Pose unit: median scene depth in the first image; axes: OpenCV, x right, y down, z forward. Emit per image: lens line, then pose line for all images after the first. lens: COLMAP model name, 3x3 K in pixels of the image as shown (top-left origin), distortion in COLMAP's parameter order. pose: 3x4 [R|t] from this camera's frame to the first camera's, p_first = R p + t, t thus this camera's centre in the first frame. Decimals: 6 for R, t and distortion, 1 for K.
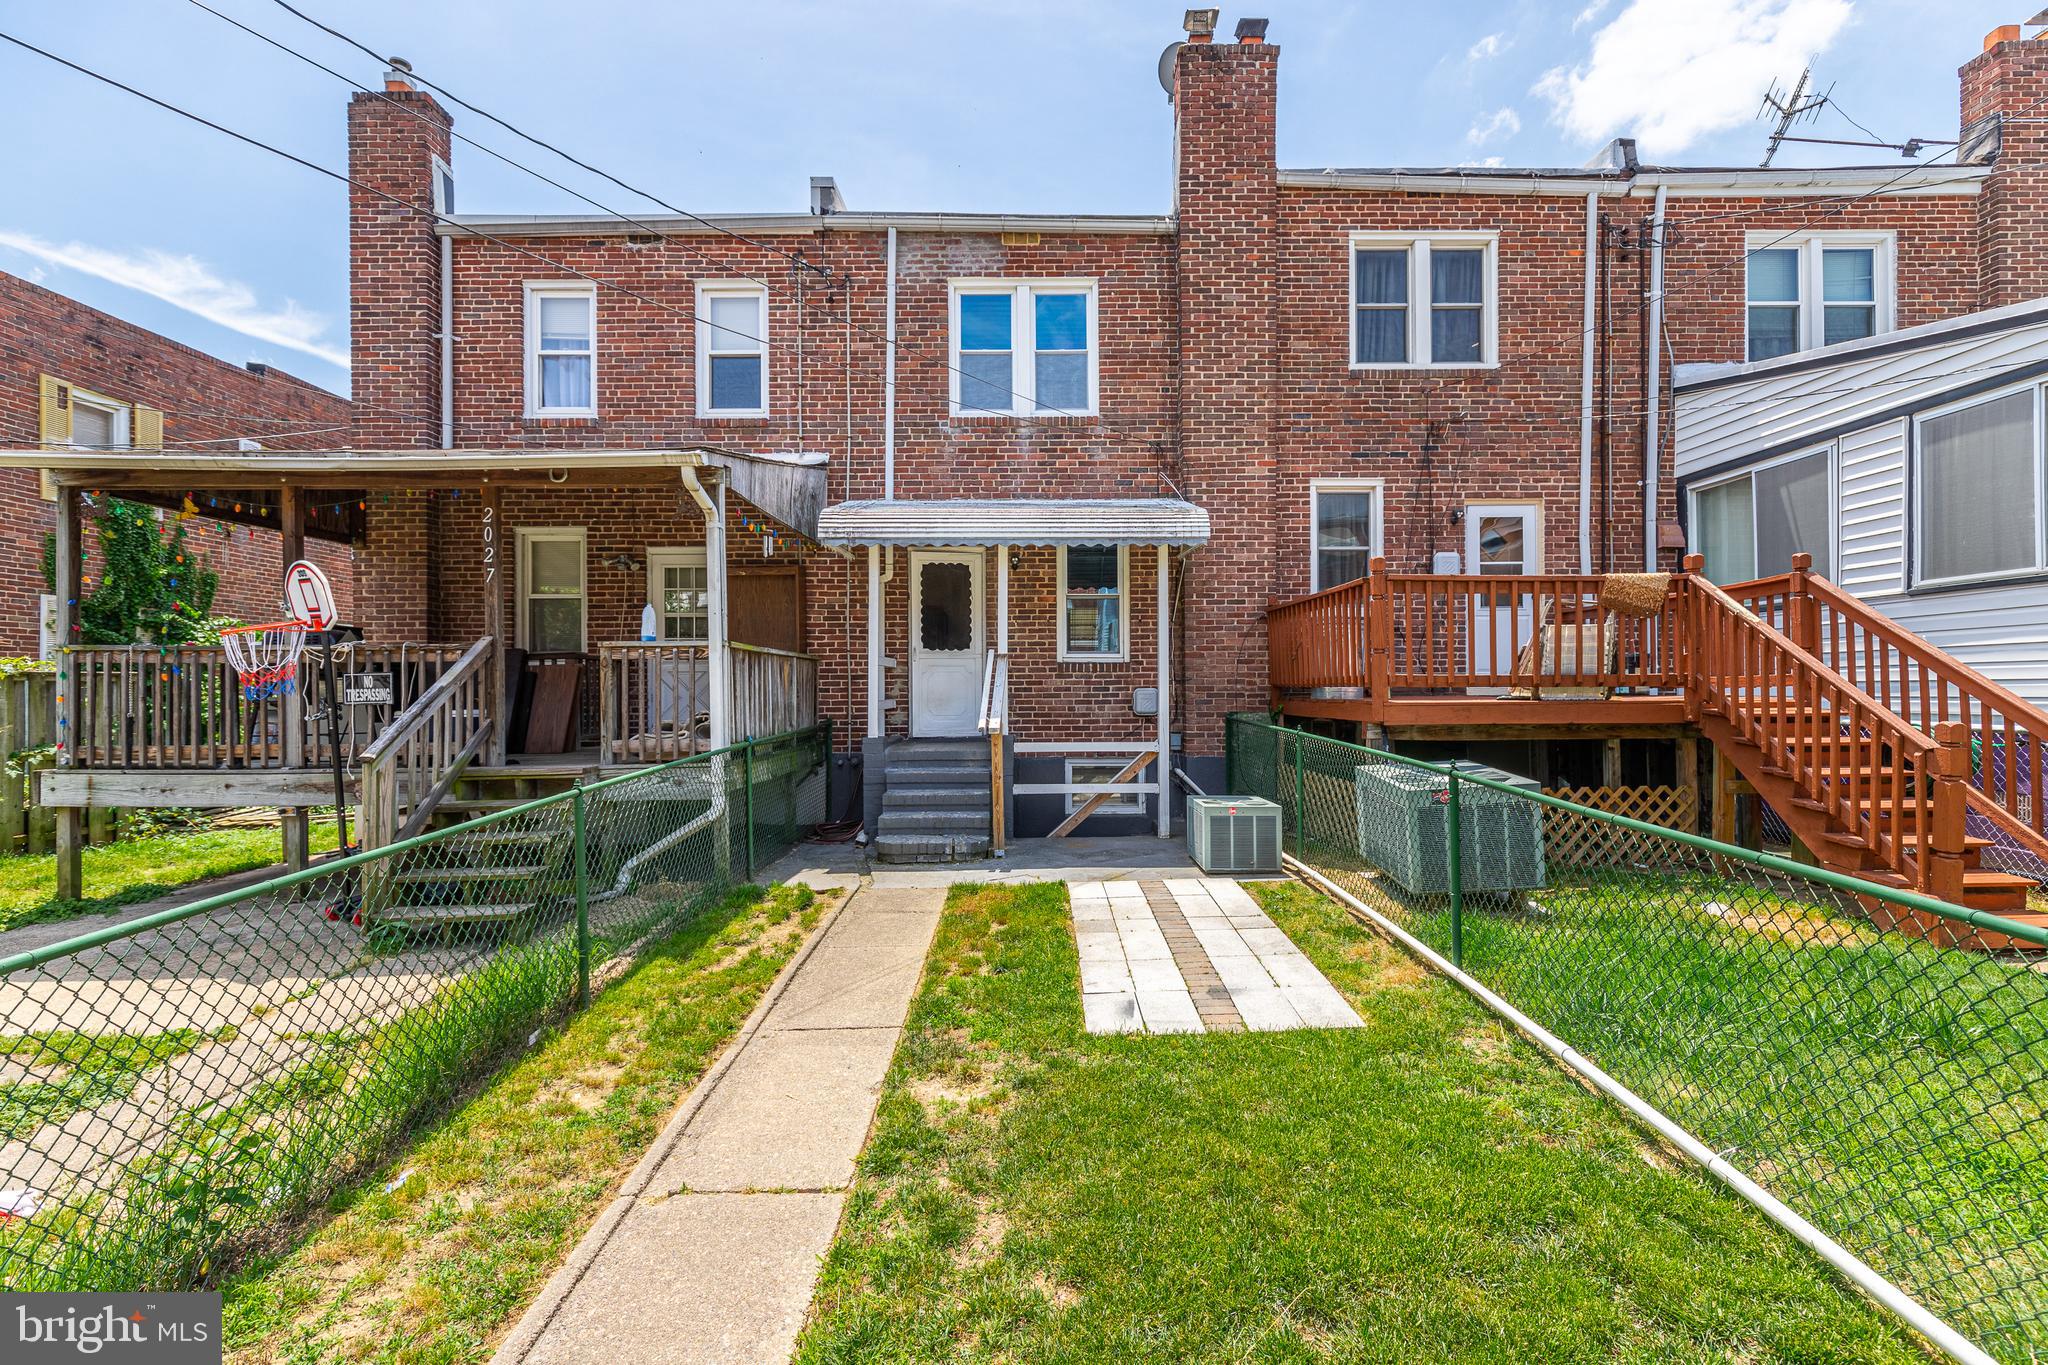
lens RADIAL K [[926.8, 0, 1029.5], [0, 926.8, 684.3], [0, 0, 1]] dist [0.014335, -0.003793]
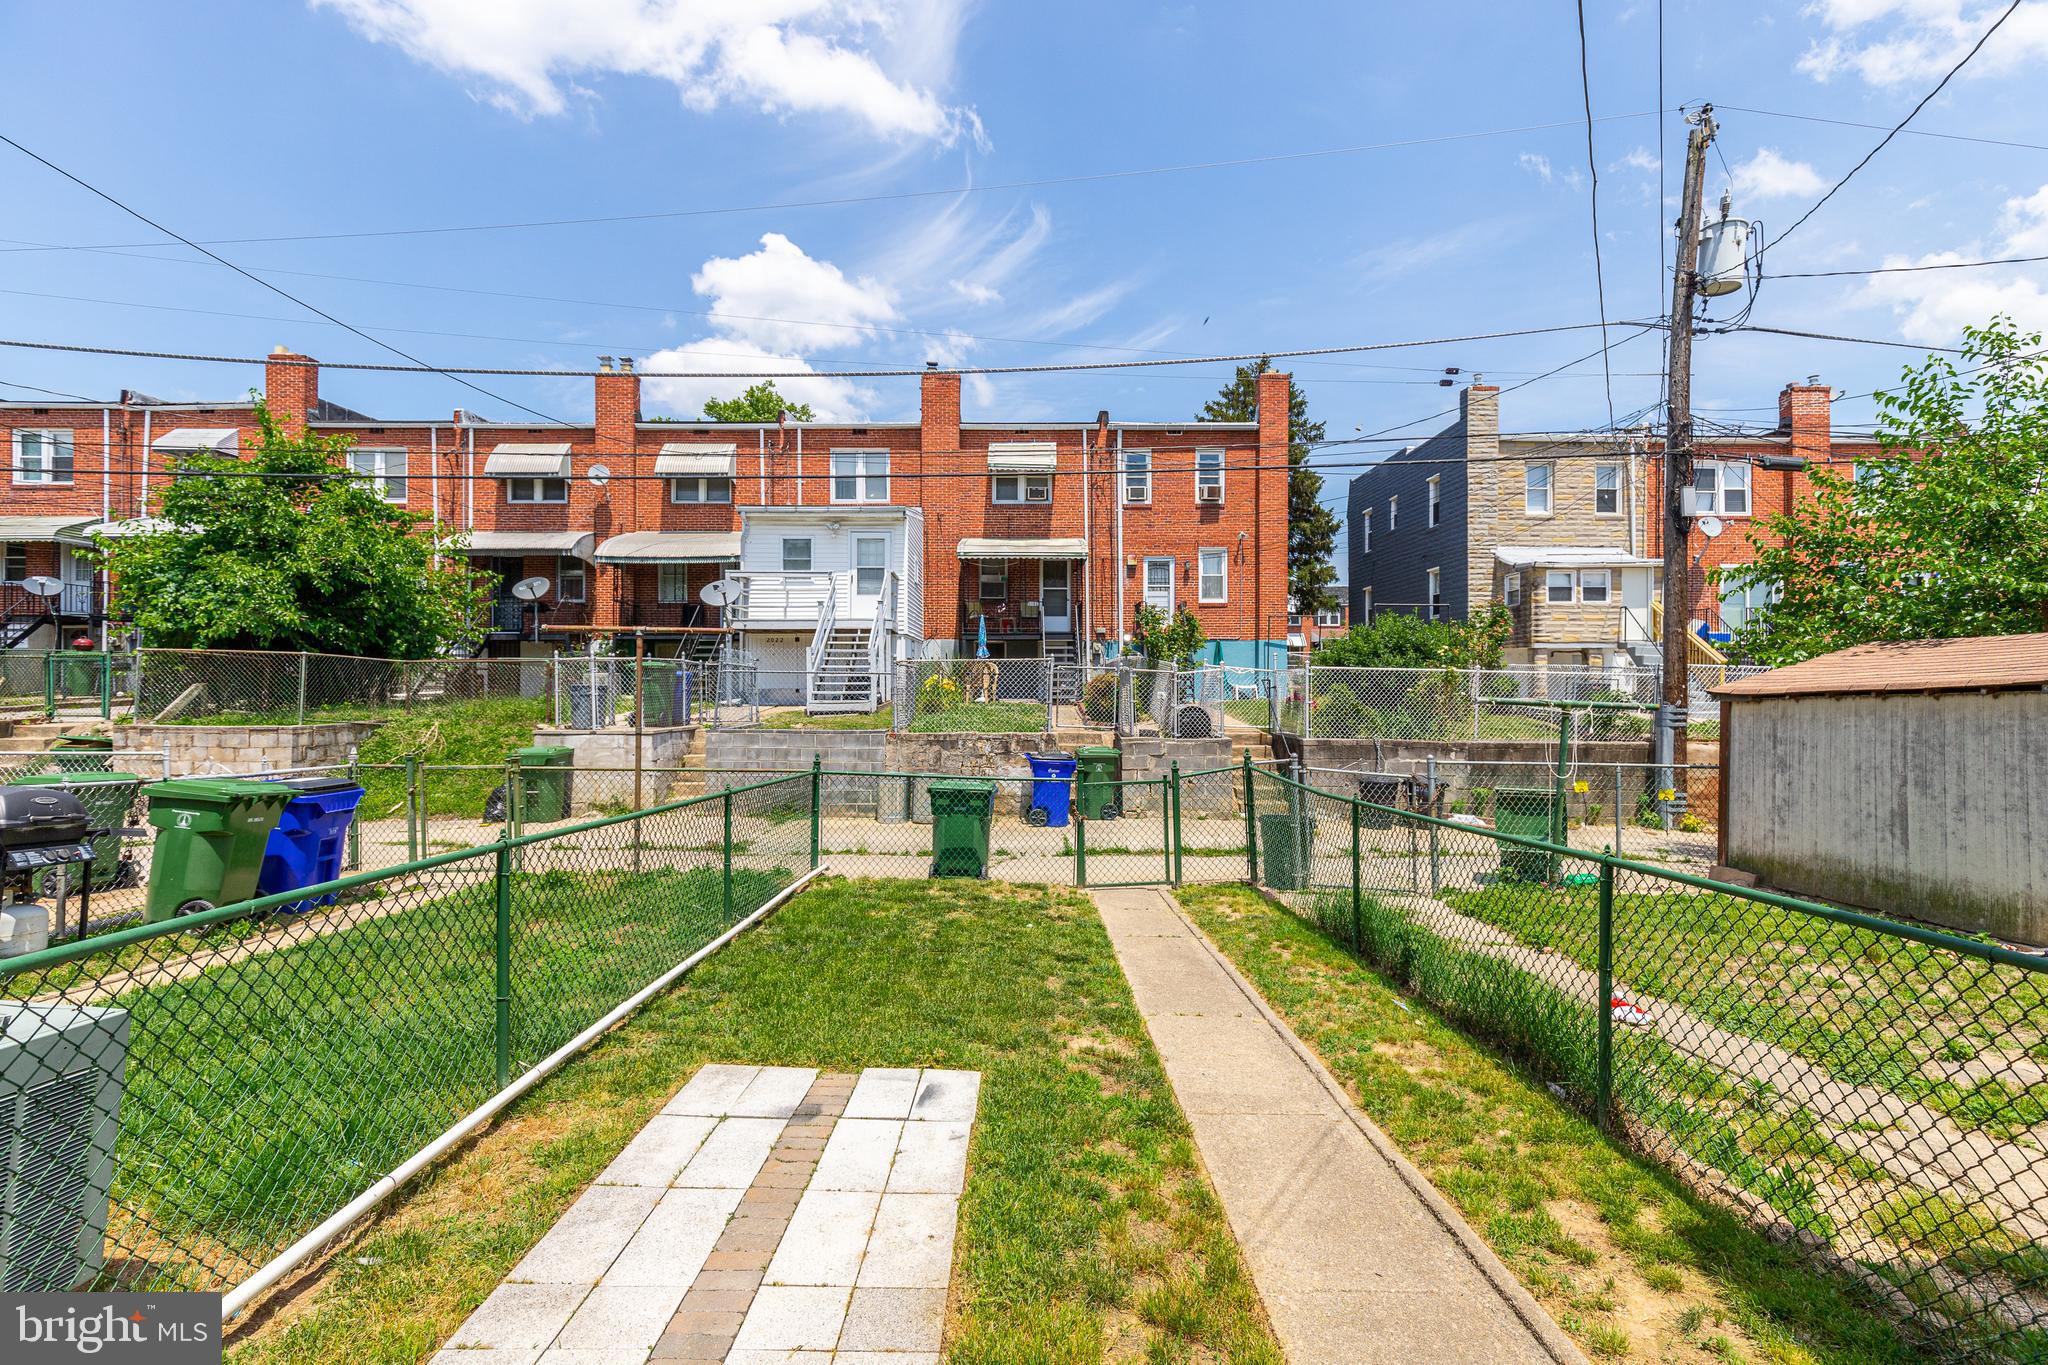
lens RADIAL K [[926.8, 0, 1032.4], [0, 926.8, 685.8], [0, 0, 1]] dist [0.014335, -0.003793]
pose [[-0.999880, 0.006551, -0.014067, 0.007825], [0.006661, 0.999947, -0.007807, -0.014958], [0.014015, -0.007900, -0.999871, 0.870040]]
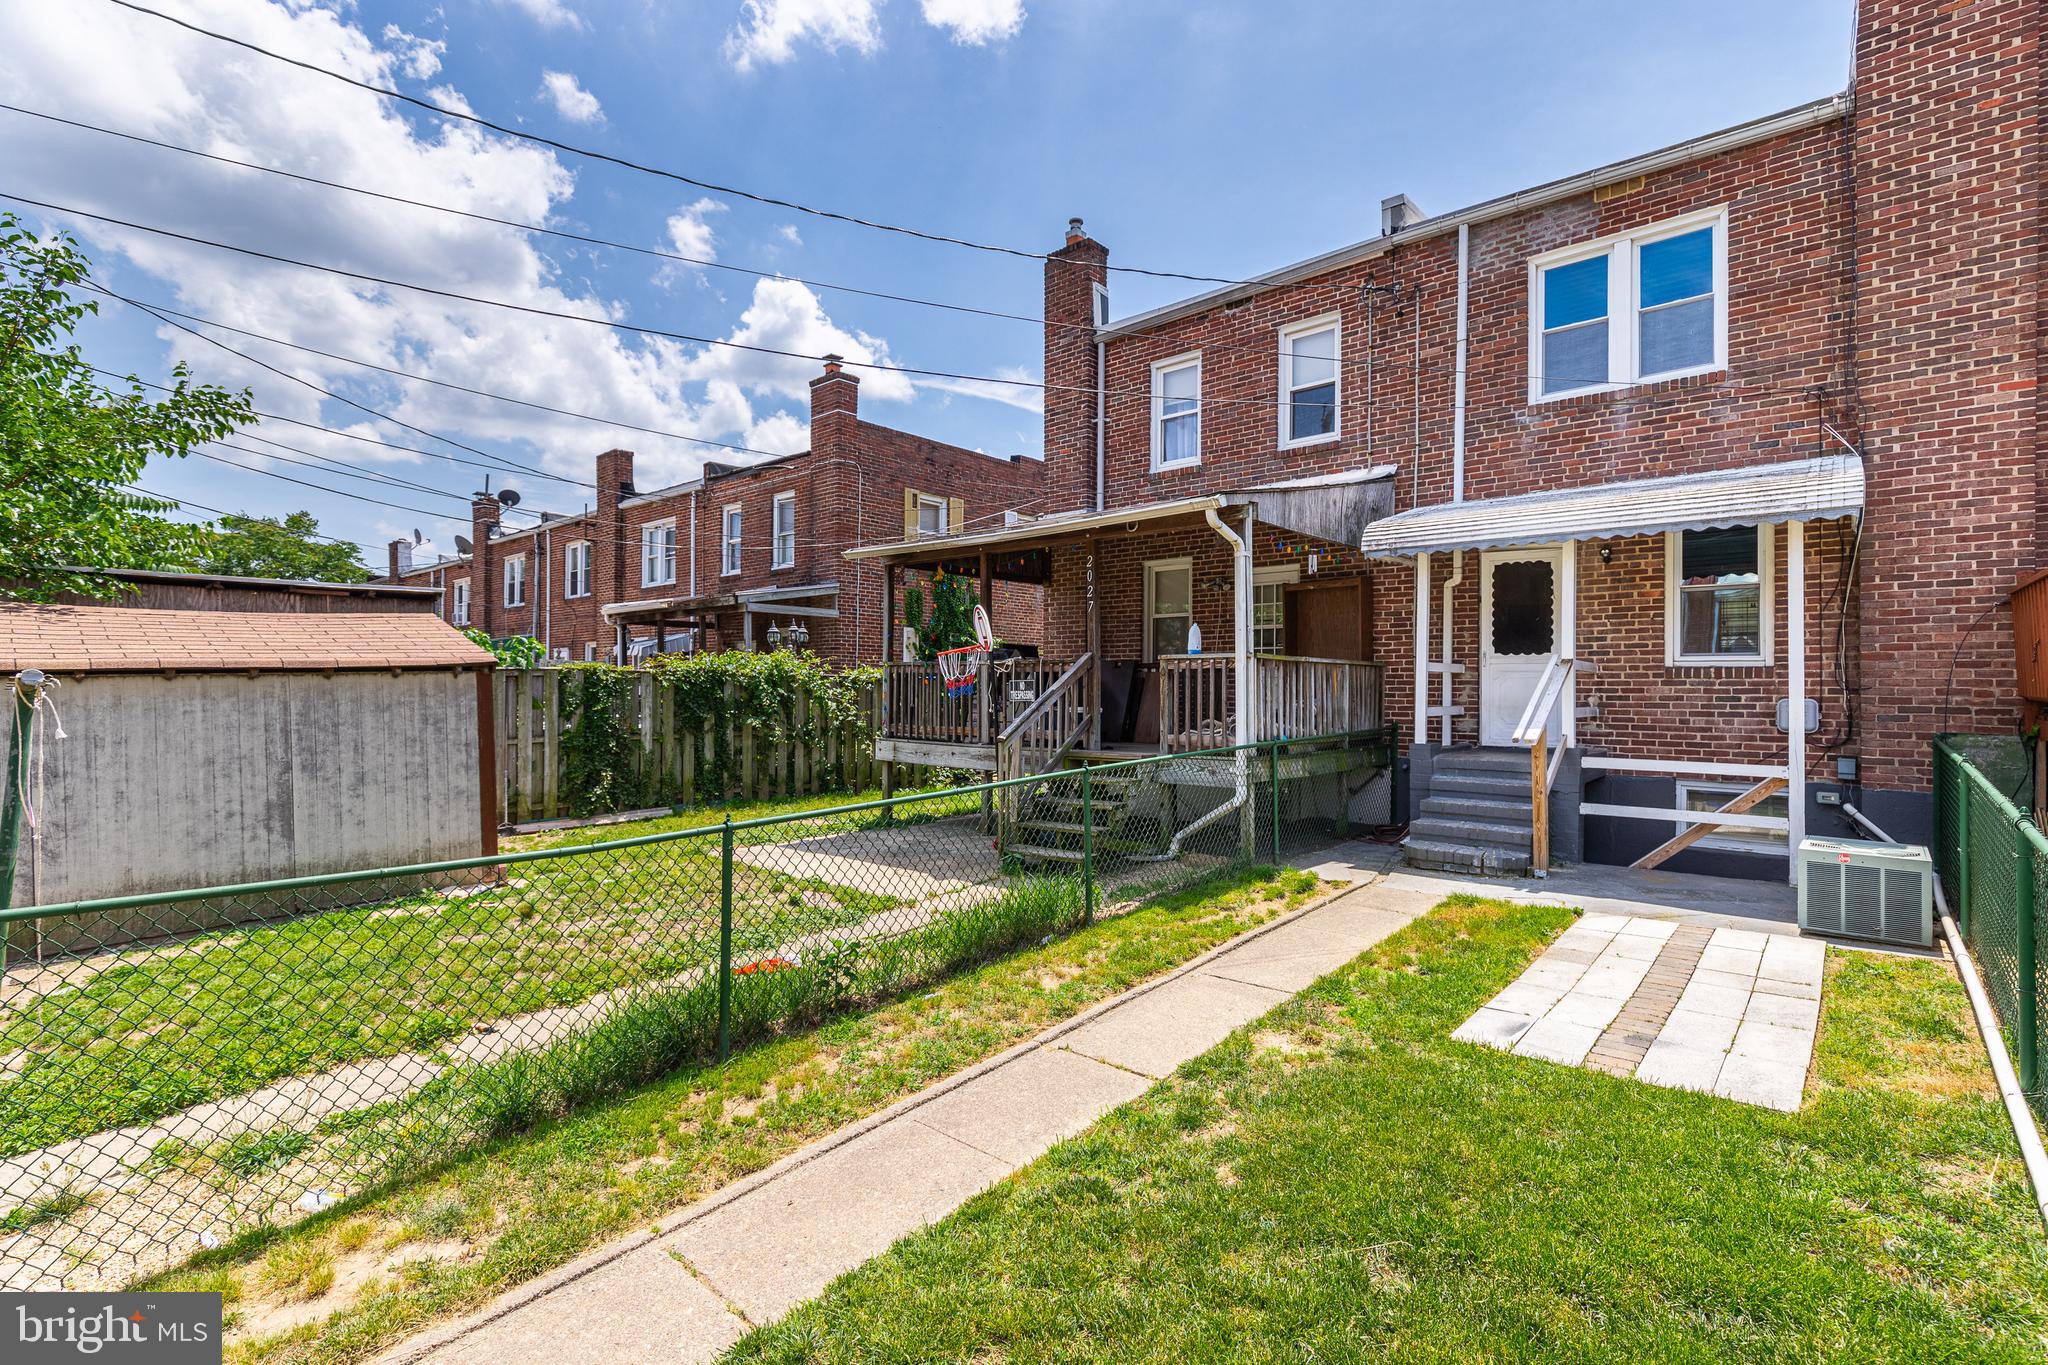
lens RADIAL K [[926.8, 0, 1037.1], [0, 926.8, 681.9], [0, 0, 1]] dist [0.014335, -0.003793]
pose [[0.753542, 0.004408, -0.657385, 0.171337], [-0.006375, 0.999980, -0.000601, -0.005902], [0.657369, 0.004644, 0.753555, -0.034607]]
